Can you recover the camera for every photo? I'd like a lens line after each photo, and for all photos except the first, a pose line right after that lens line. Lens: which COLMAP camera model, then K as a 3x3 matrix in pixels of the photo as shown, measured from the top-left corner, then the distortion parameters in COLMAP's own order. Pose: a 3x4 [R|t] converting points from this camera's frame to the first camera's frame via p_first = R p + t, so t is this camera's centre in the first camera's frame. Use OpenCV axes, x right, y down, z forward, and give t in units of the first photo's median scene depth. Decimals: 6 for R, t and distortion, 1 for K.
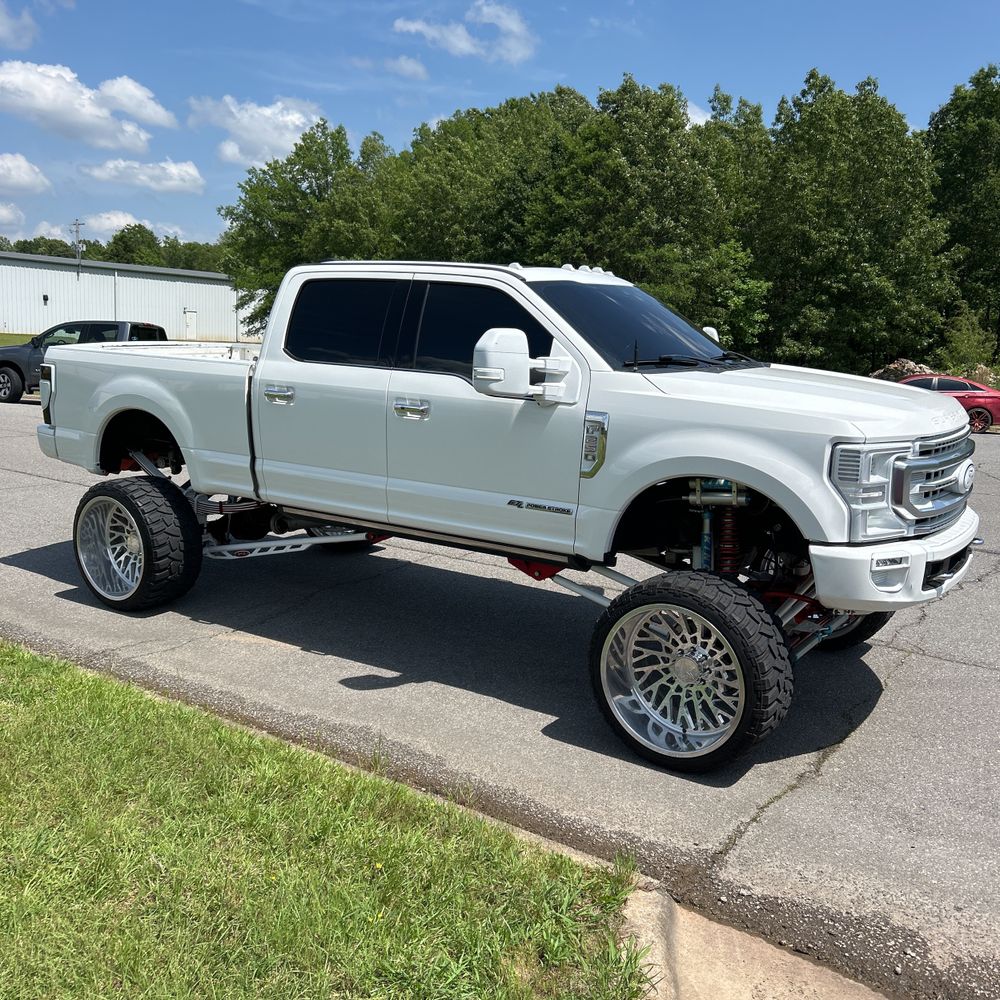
lens RADIAL K [[999.1, 0, 509.4], [0, 999.1, 505.8], [0, 0, 1]] dist [0.120063, -0.159438]
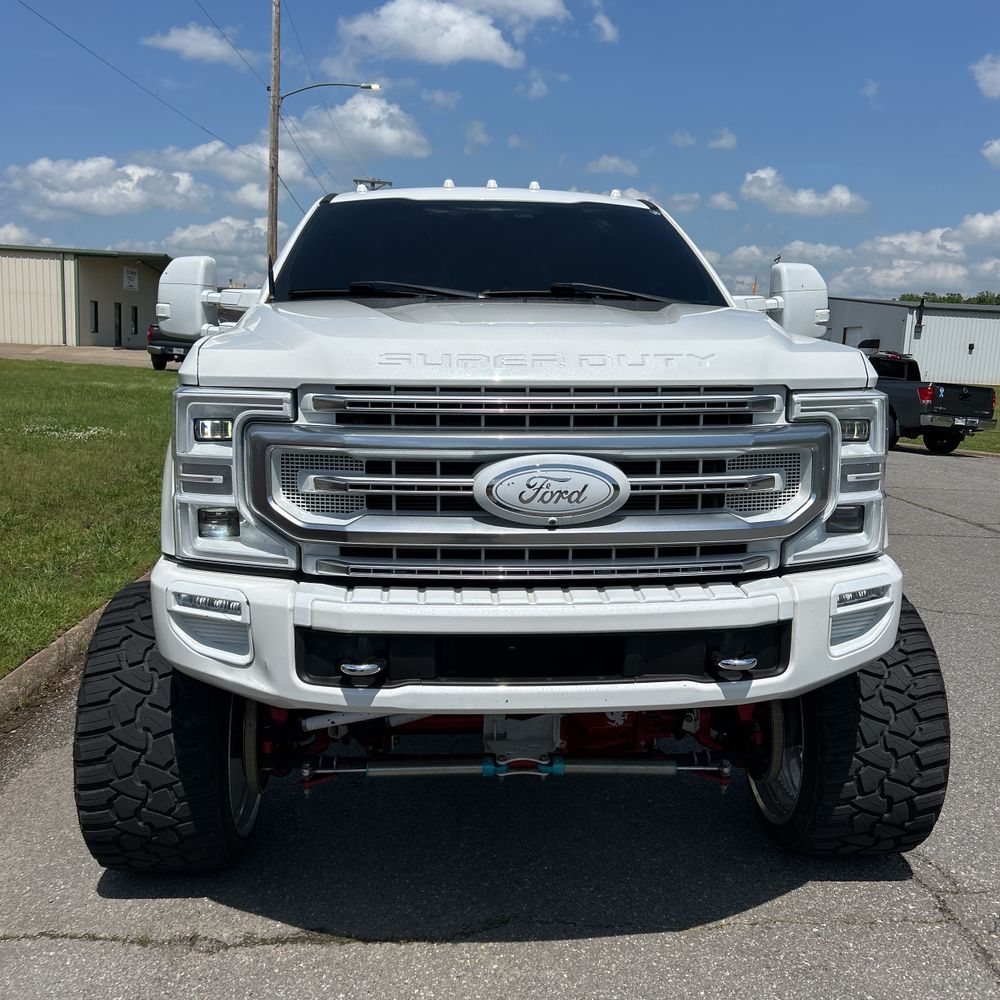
lens RADIAL K [[1006.7, 0, 500.6], [0, 1006.7, 509.4], [0, 0, 1]] dist [0.110794, -0.159355]
pose [[0.605816, 0.105258, -0.788612, 0.728903], [-0.146125, 0.989069, 0.019759, -0.023428], [0.782071, 0.103266, 0.614574, 0.629082]]
